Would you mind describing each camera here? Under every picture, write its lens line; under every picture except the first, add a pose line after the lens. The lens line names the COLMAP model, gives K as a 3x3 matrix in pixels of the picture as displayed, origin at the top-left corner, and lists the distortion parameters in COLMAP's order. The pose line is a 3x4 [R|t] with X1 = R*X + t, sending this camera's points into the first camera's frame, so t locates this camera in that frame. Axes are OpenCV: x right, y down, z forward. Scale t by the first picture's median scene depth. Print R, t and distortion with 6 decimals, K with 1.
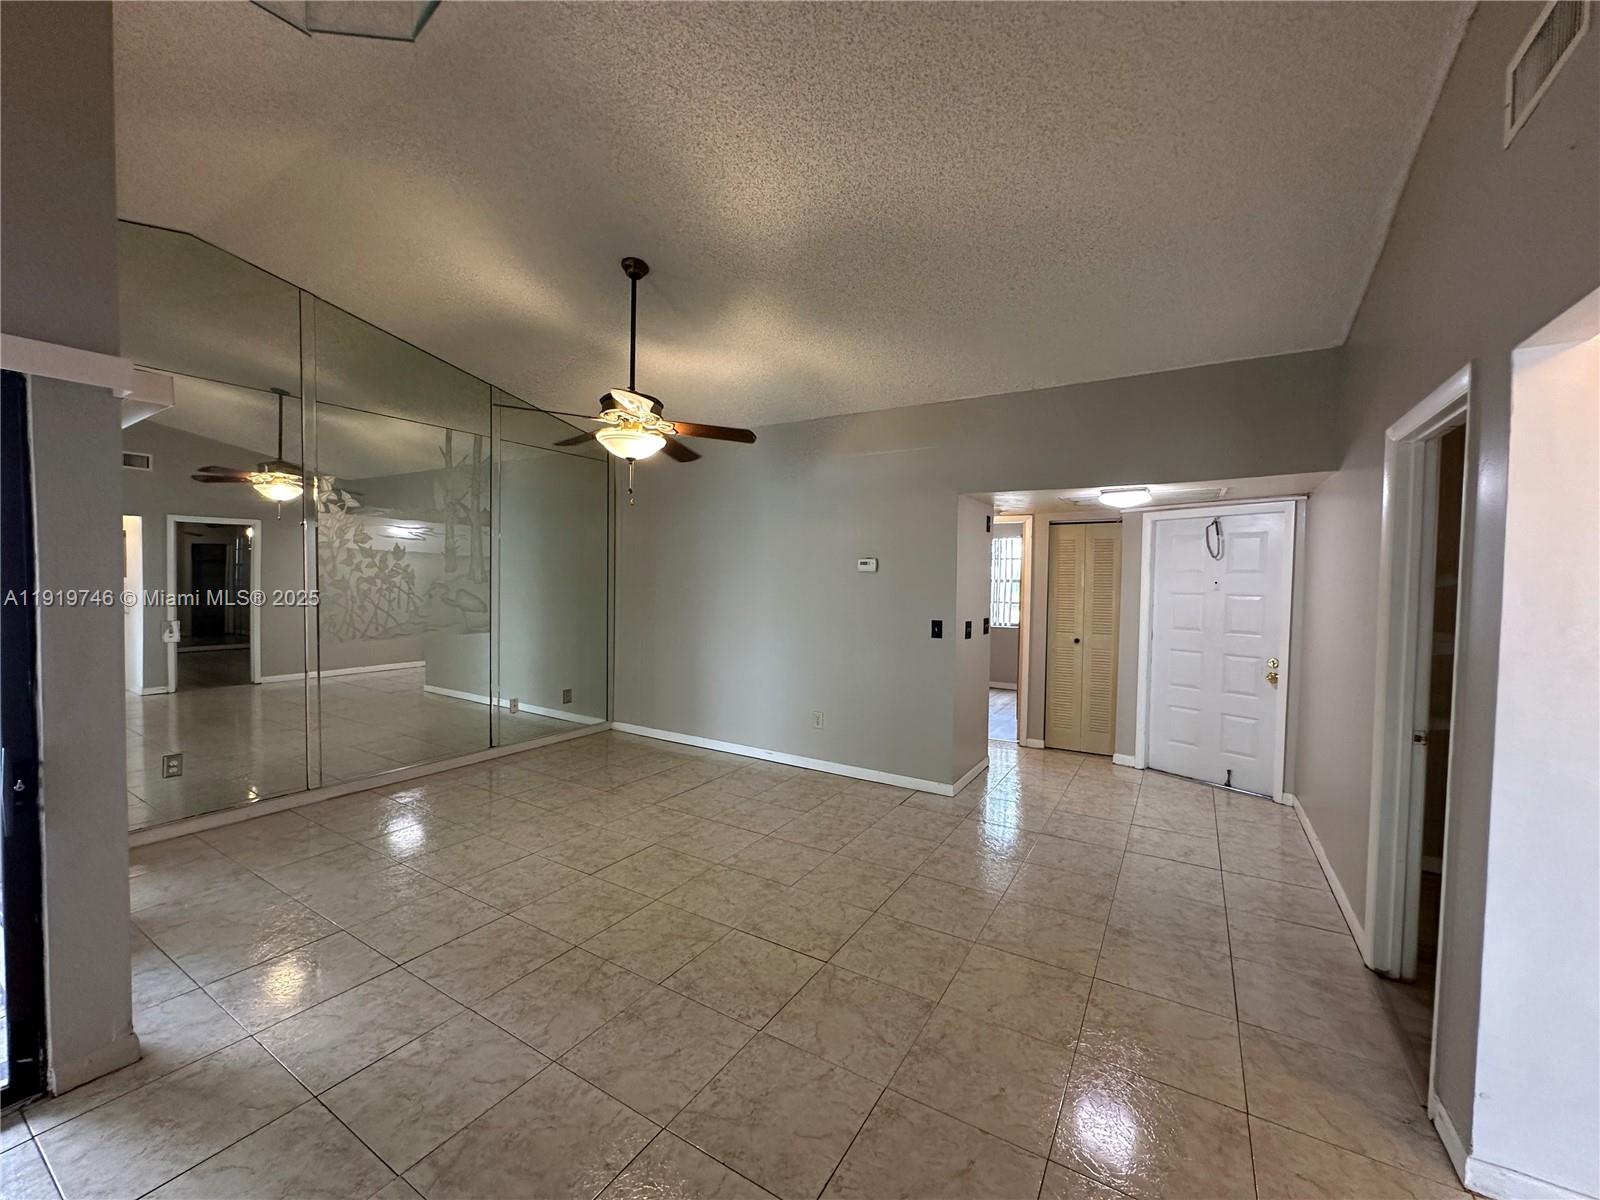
lens RADIAL K [[641.1, 0, 800.0], [0, 641.1, 601.7], [0, 0, 1]] dist [-0.003729, 0.000676]
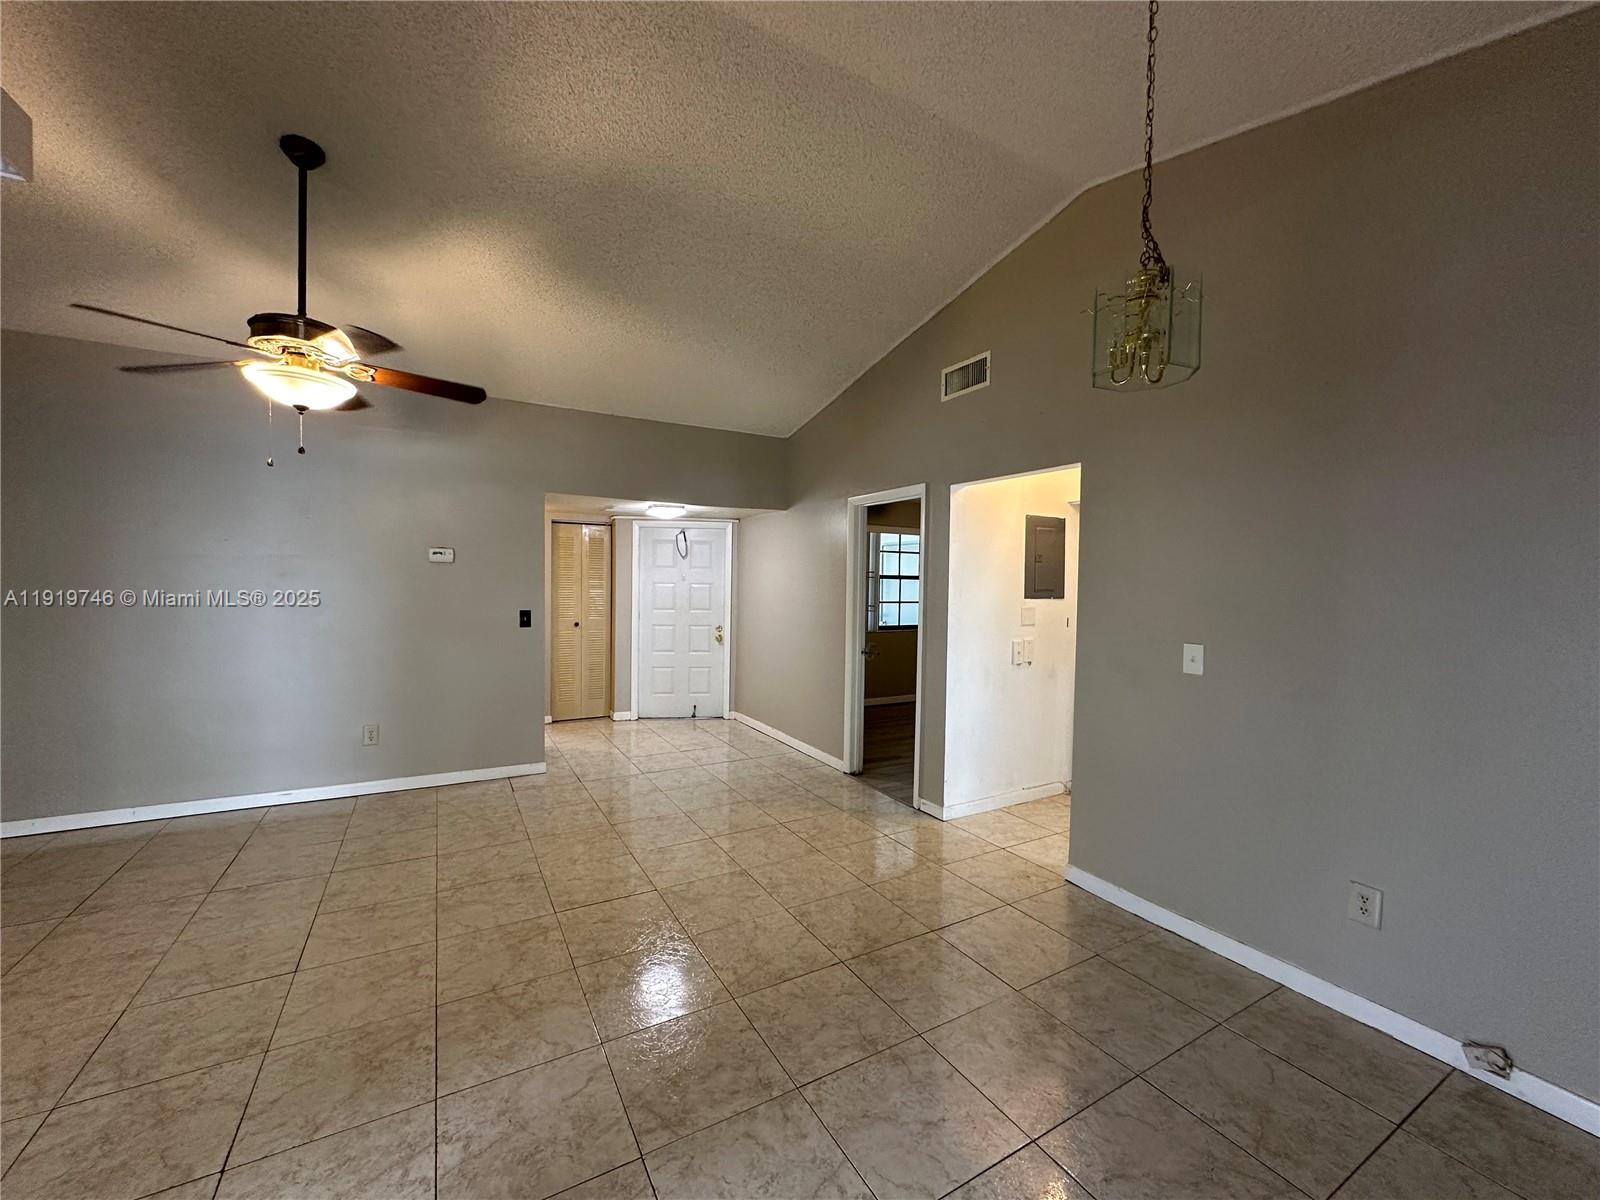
lens RADIAL K [[641.1, 0, 800.0], [0, 641.1, 601.7], [0, 0, 1]] dist [-0.003729, 0.000676]
pose [[0.483429, -0.033515, 0.874742, -0.544734], [0.021714, 0.999418, 0.026292, -0.002946], [-0.875114, 0.006284, 0.483876, 0.111317]]
